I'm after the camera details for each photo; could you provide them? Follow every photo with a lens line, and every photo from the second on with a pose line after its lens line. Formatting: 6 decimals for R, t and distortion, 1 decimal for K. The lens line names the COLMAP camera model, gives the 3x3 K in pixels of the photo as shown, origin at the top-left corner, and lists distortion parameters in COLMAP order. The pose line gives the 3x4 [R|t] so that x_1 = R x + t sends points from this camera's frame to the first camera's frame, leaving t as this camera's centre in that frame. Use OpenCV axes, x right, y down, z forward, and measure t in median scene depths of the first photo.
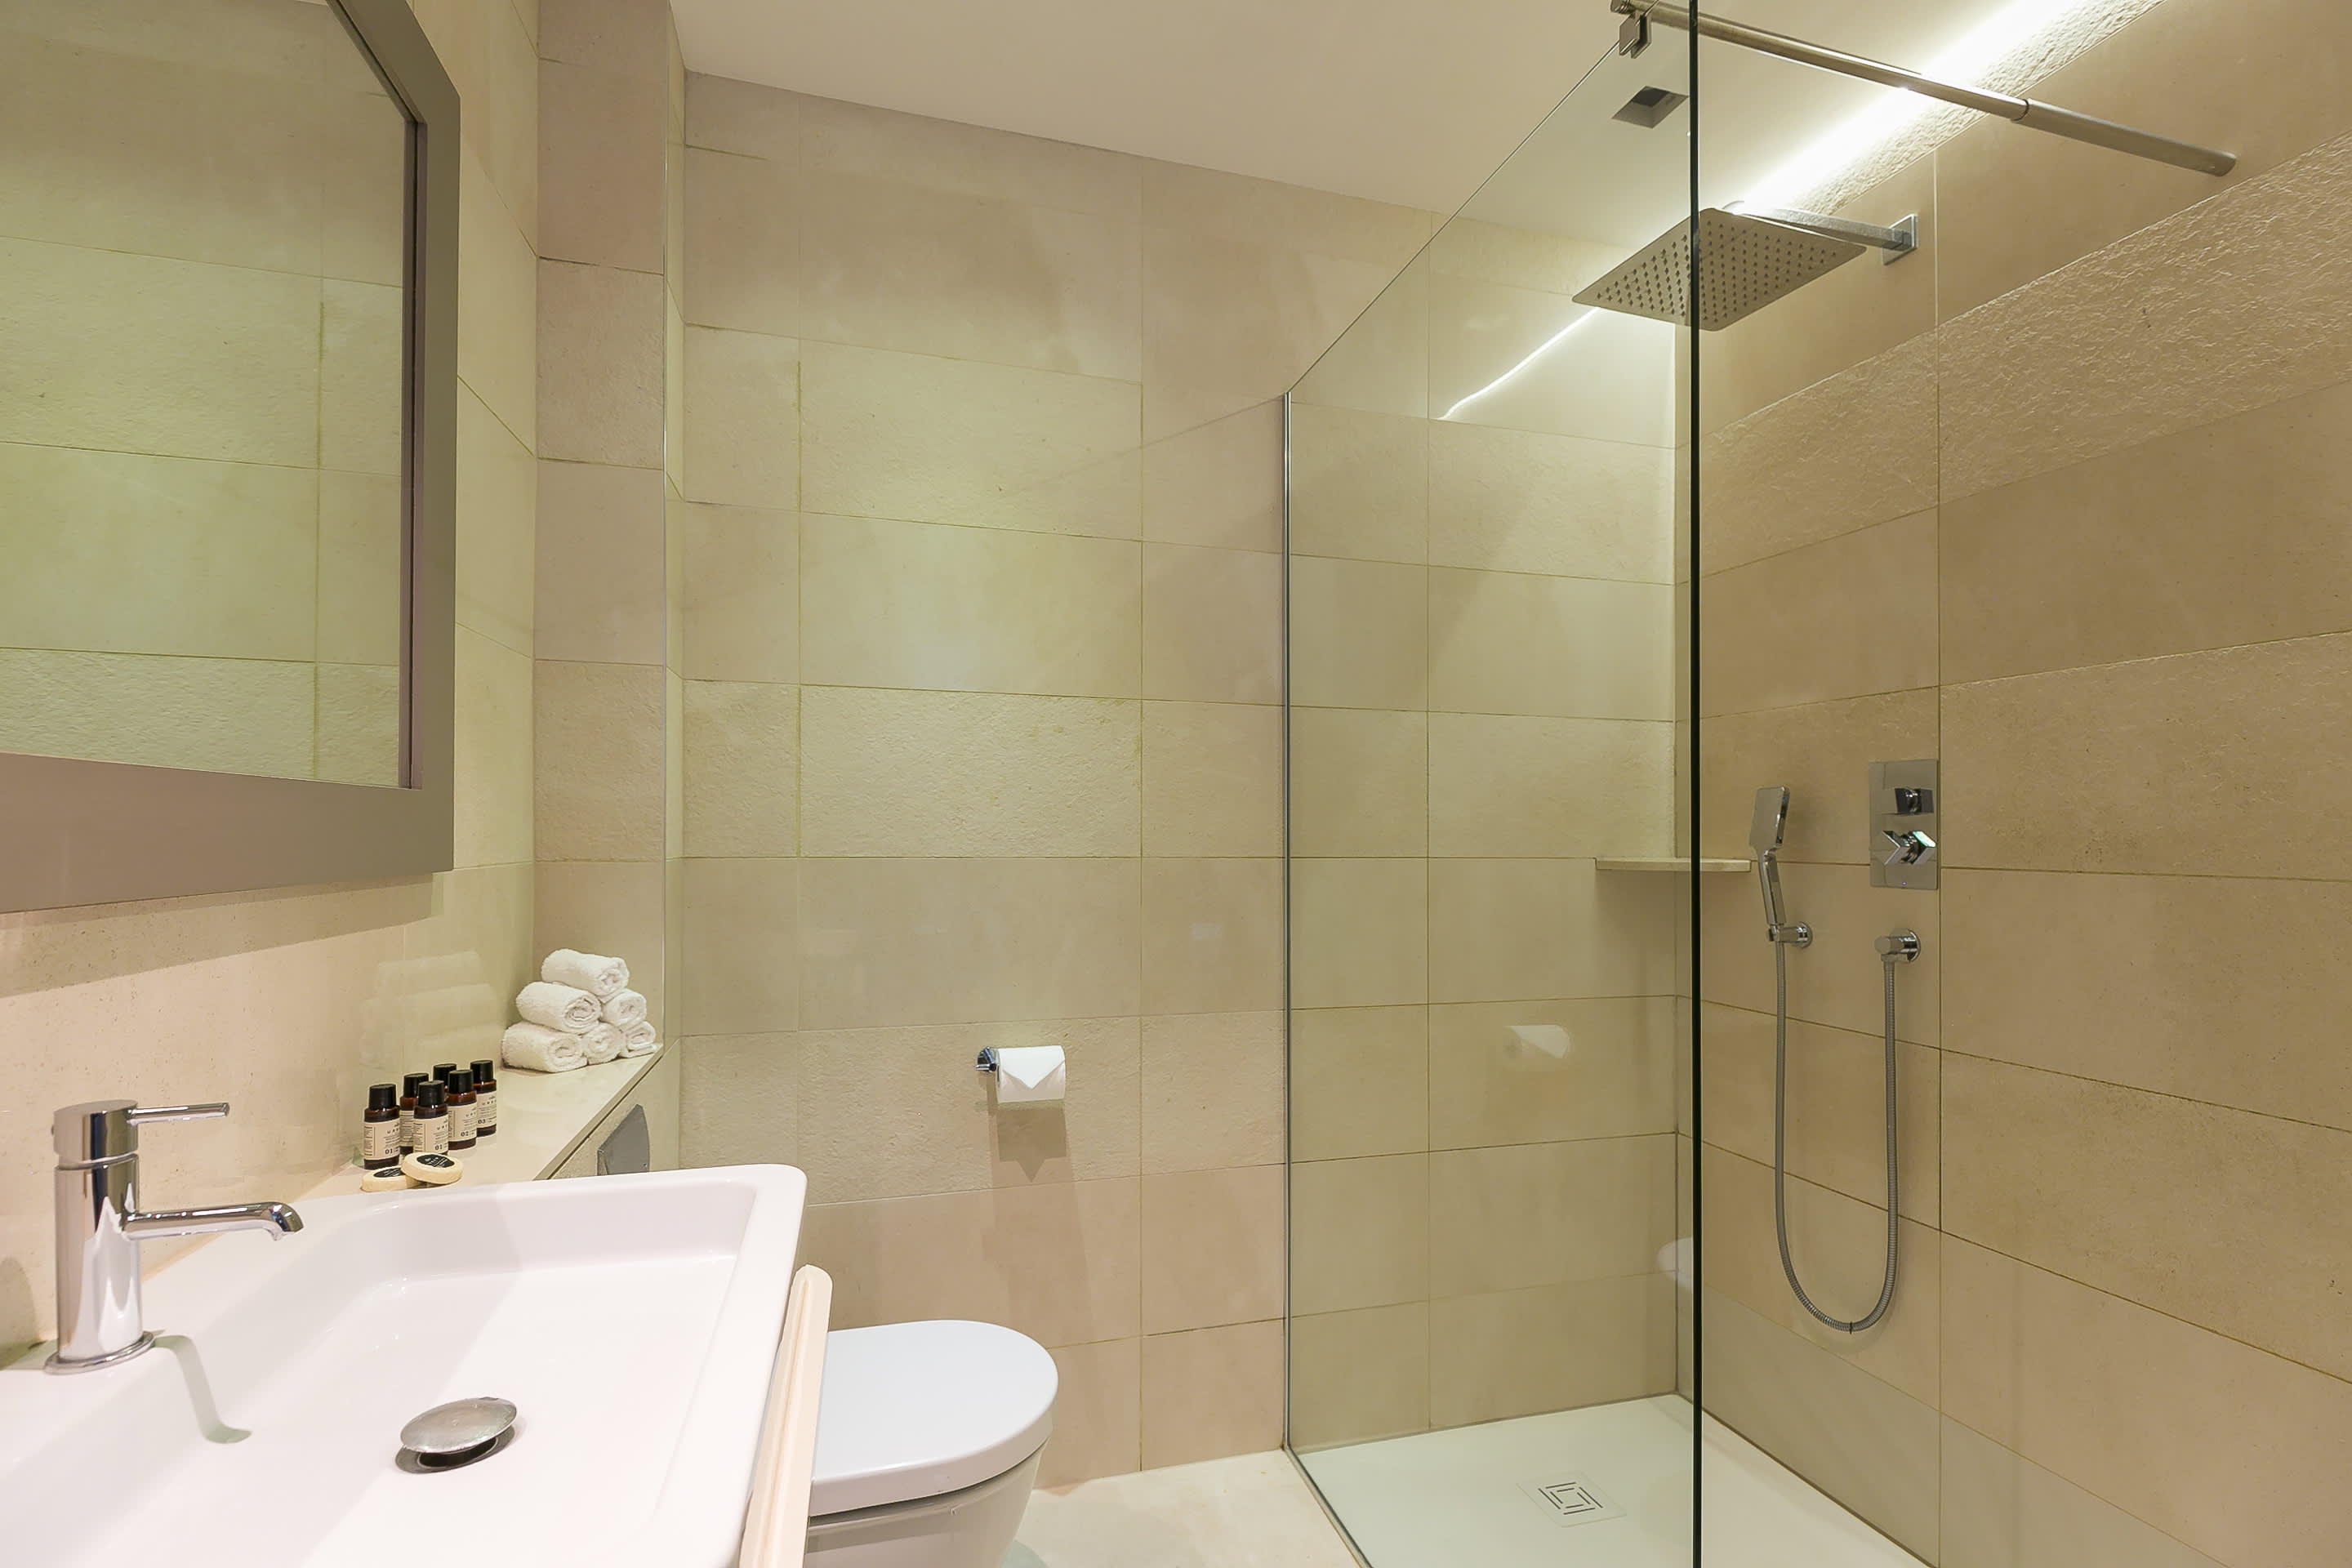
lens RADIAL K [[1091.3, 0, 1241.1], [0, 1091.3, 813.2], [0, 0, 1]] dist [0.000441, -0.000394]
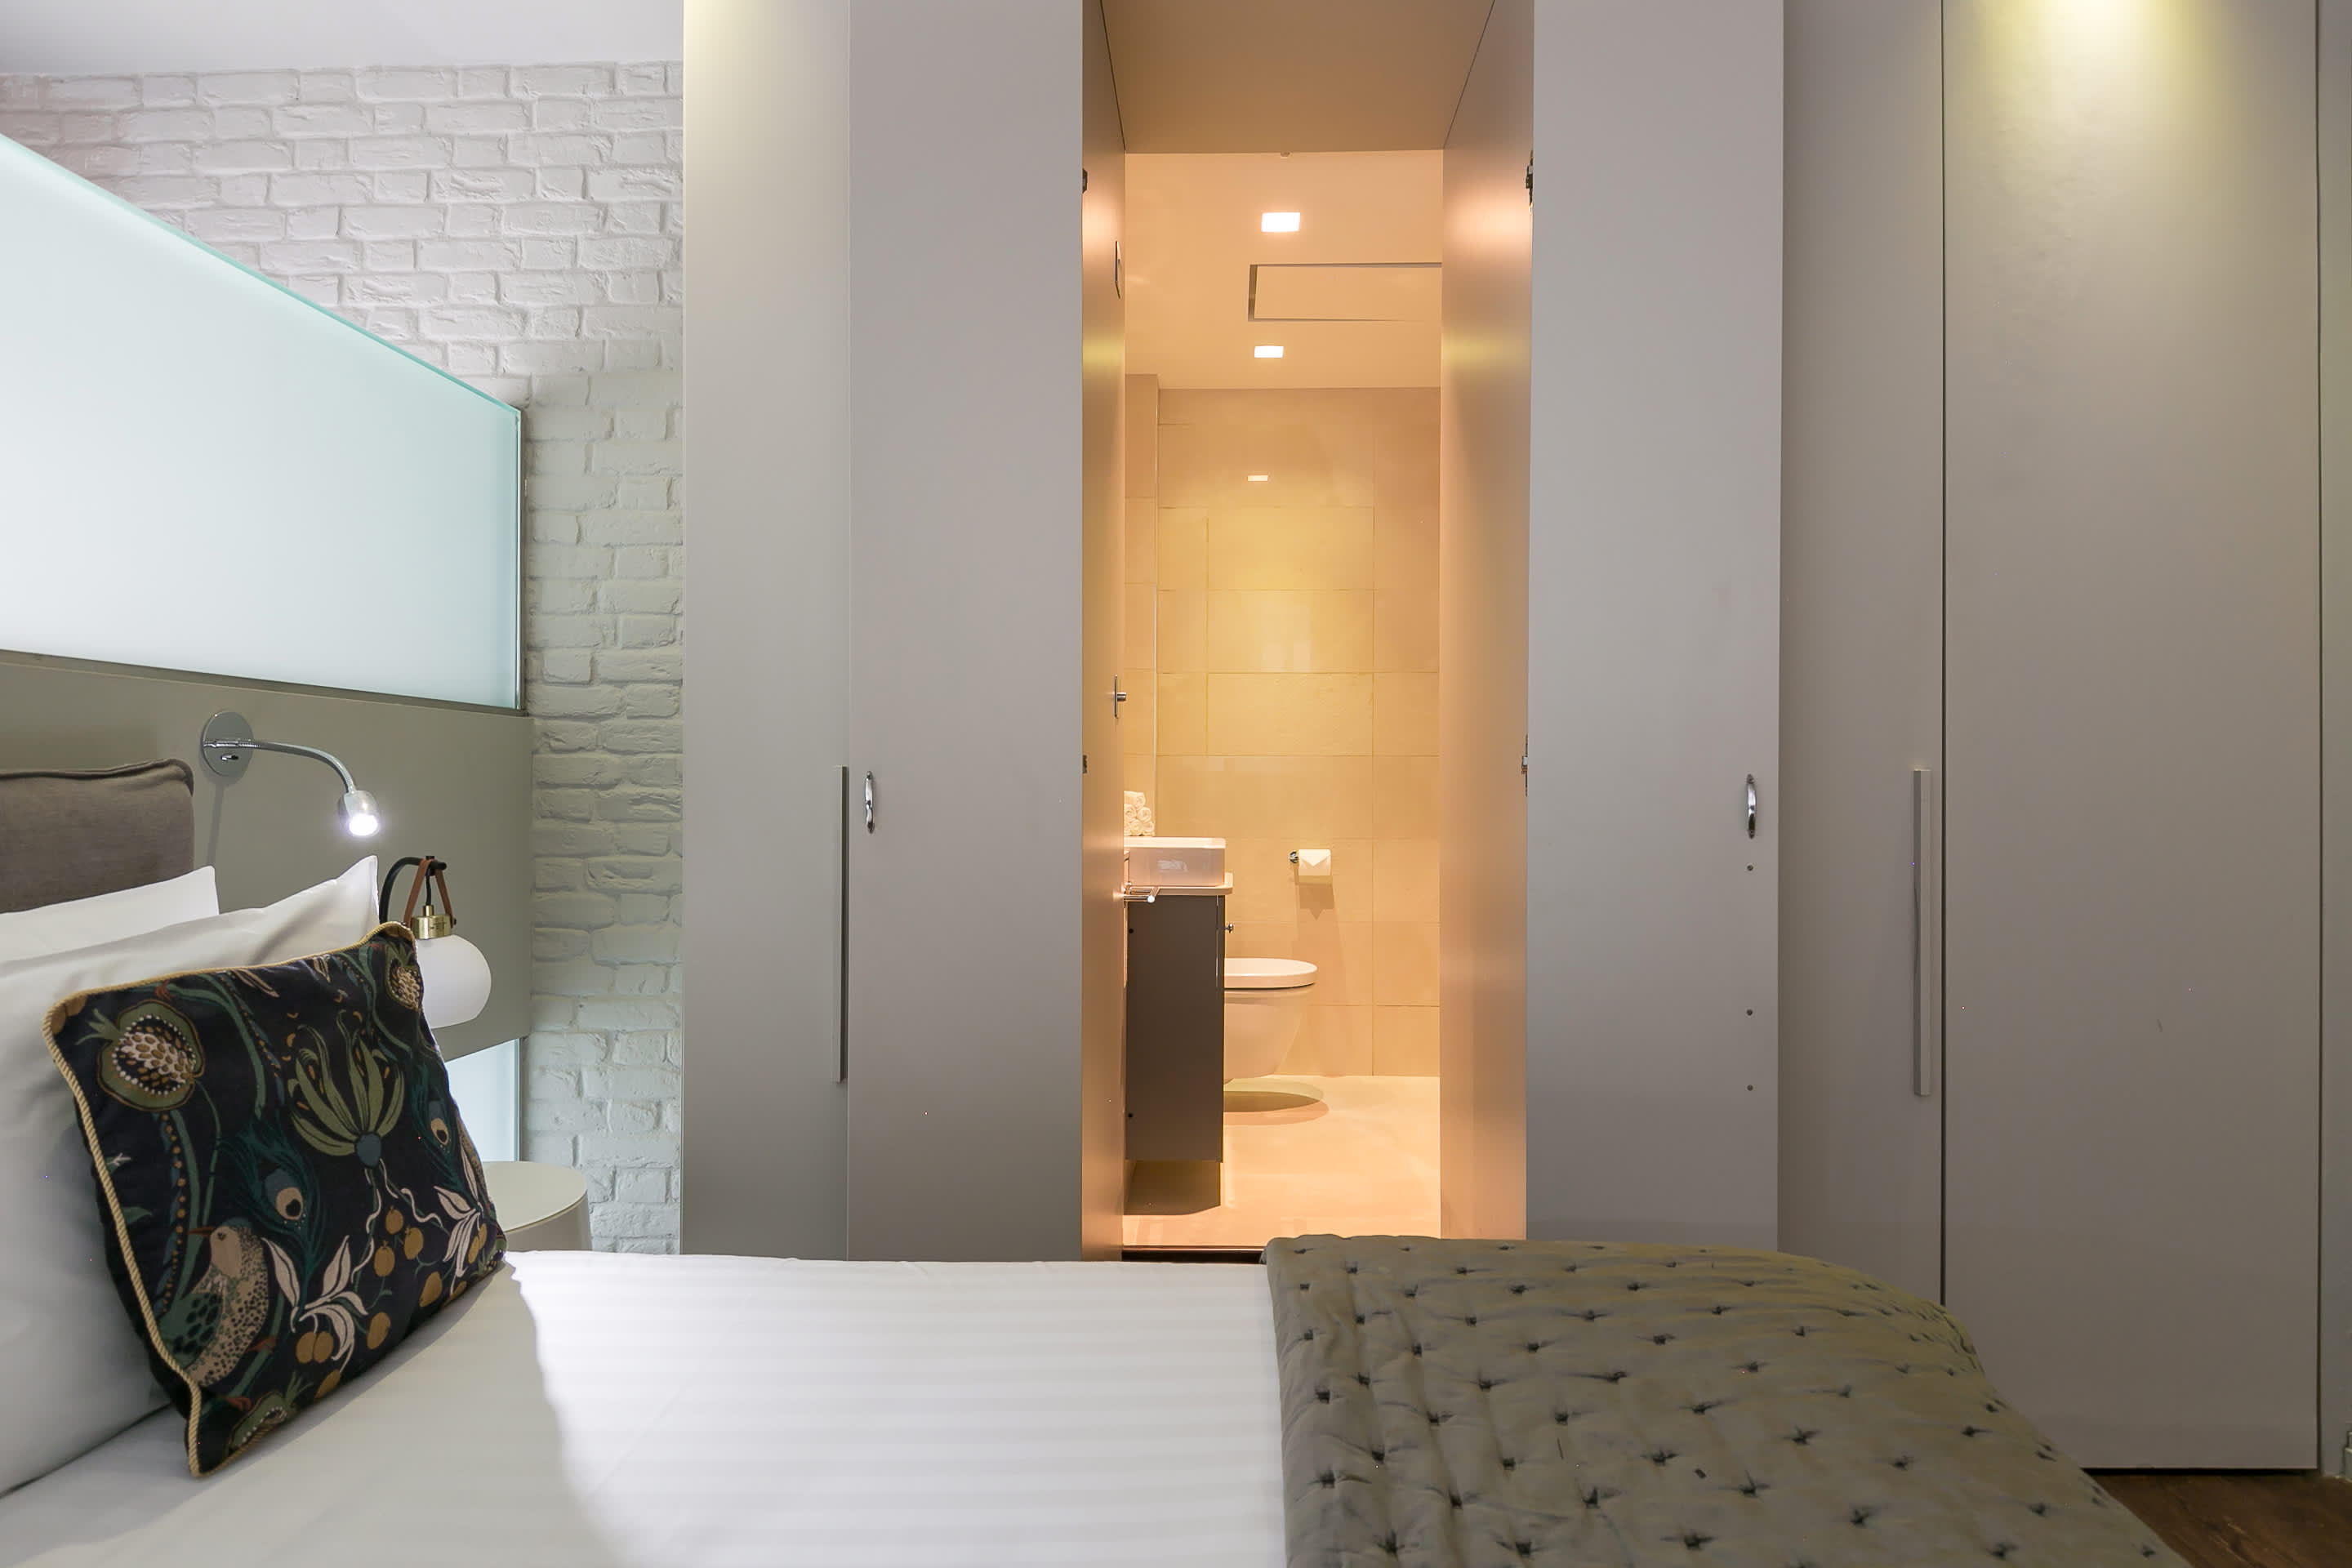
lens RADIAL K [[1304.5, 0, 1218.9], [0, 1304.5, 785.4], [0, 0, 1]] dist [-0.015122, -0.001204]
pose [[0.946573, 0.002055, -0.322484, 0.503894], [-0.000596, 0.999989, 0.004624, 0.101138], [0.322490, -0.004185, 0.946564, -1.621841]]
